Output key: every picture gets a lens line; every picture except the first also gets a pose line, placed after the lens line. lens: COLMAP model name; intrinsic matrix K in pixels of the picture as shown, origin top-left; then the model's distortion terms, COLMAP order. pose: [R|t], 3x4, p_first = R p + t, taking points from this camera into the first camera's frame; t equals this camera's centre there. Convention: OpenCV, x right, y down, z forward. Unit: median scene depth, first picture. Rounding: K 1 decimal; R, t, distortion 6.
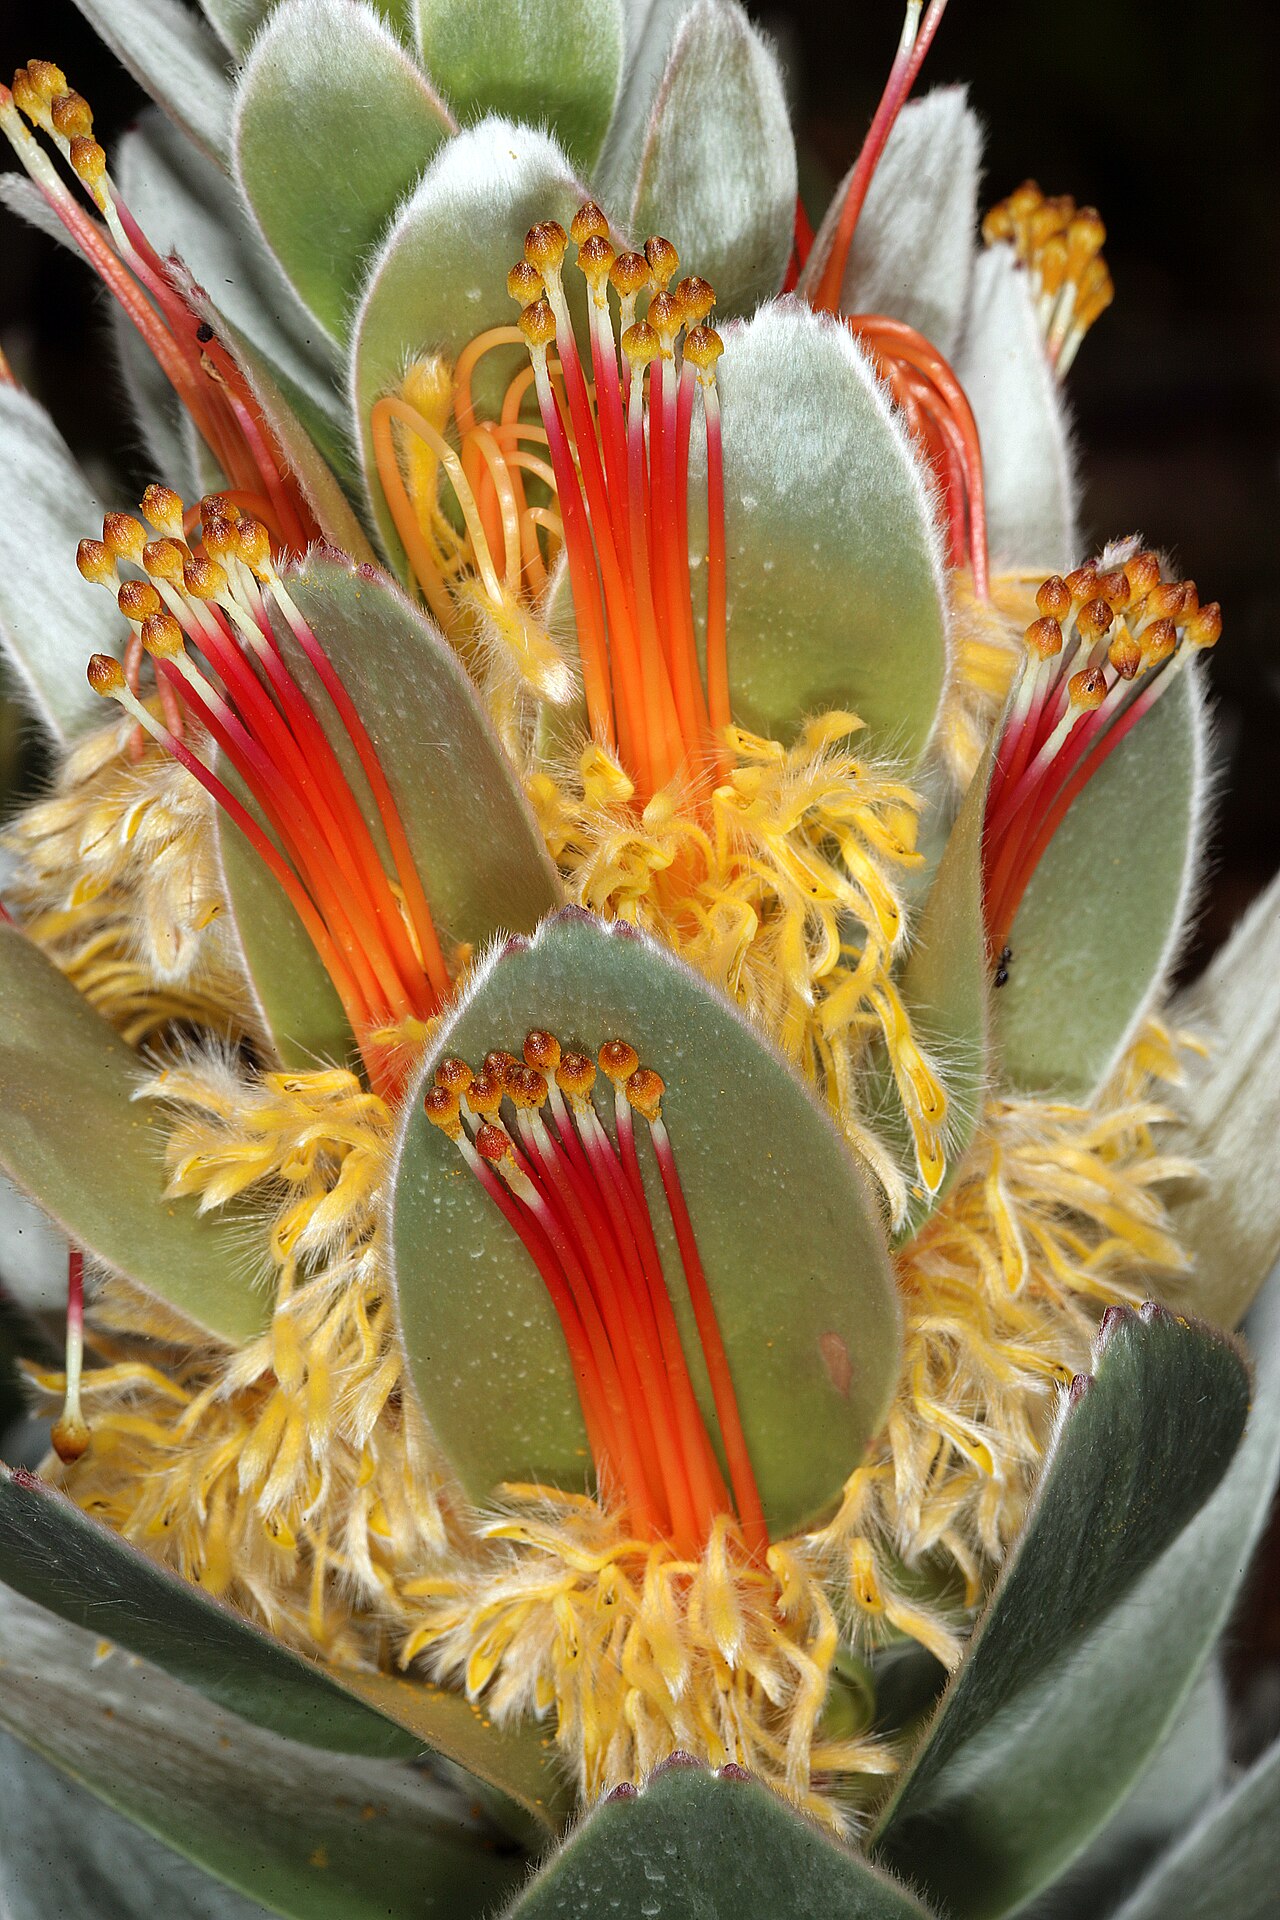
lens RADIAL K [[7478.3, 0, 640.0], [0, 7478.3, 960.0], [0, 0, 1]] dist [-0.171118, -2.286834]
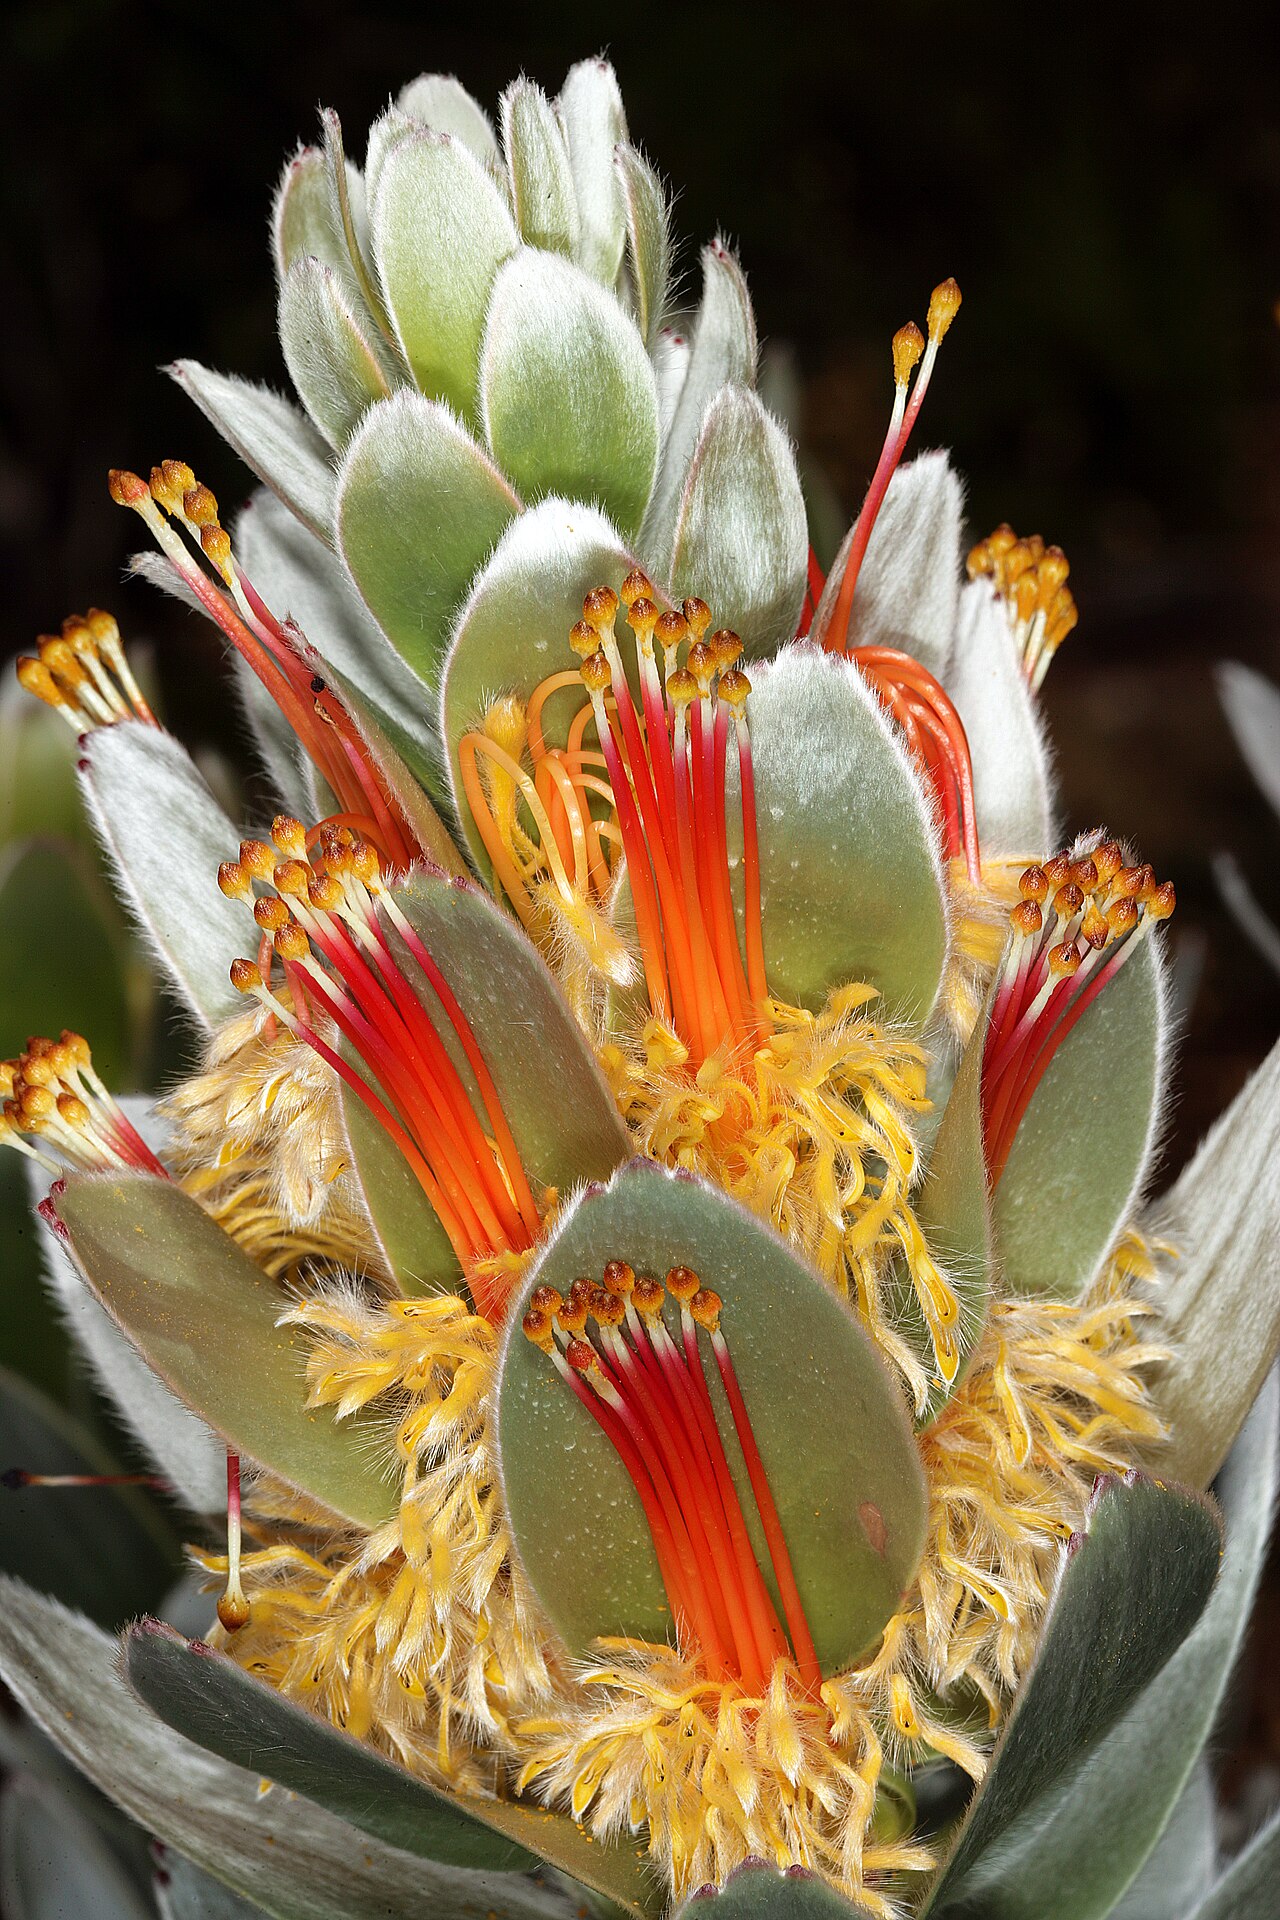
lens RADIAL K [[6970.6, 0, 640.0], [0, 6970.6, 960.0], [0, 0, 1]] dist [-0.154012, -3.026026]
pose [[0.999453, -0.032334, -0.006993, -0.000261], [0.032169, 0.999228, -0.022556, -0.012865], [0.007717, 0.022318, 0.999721, -0.114203]]
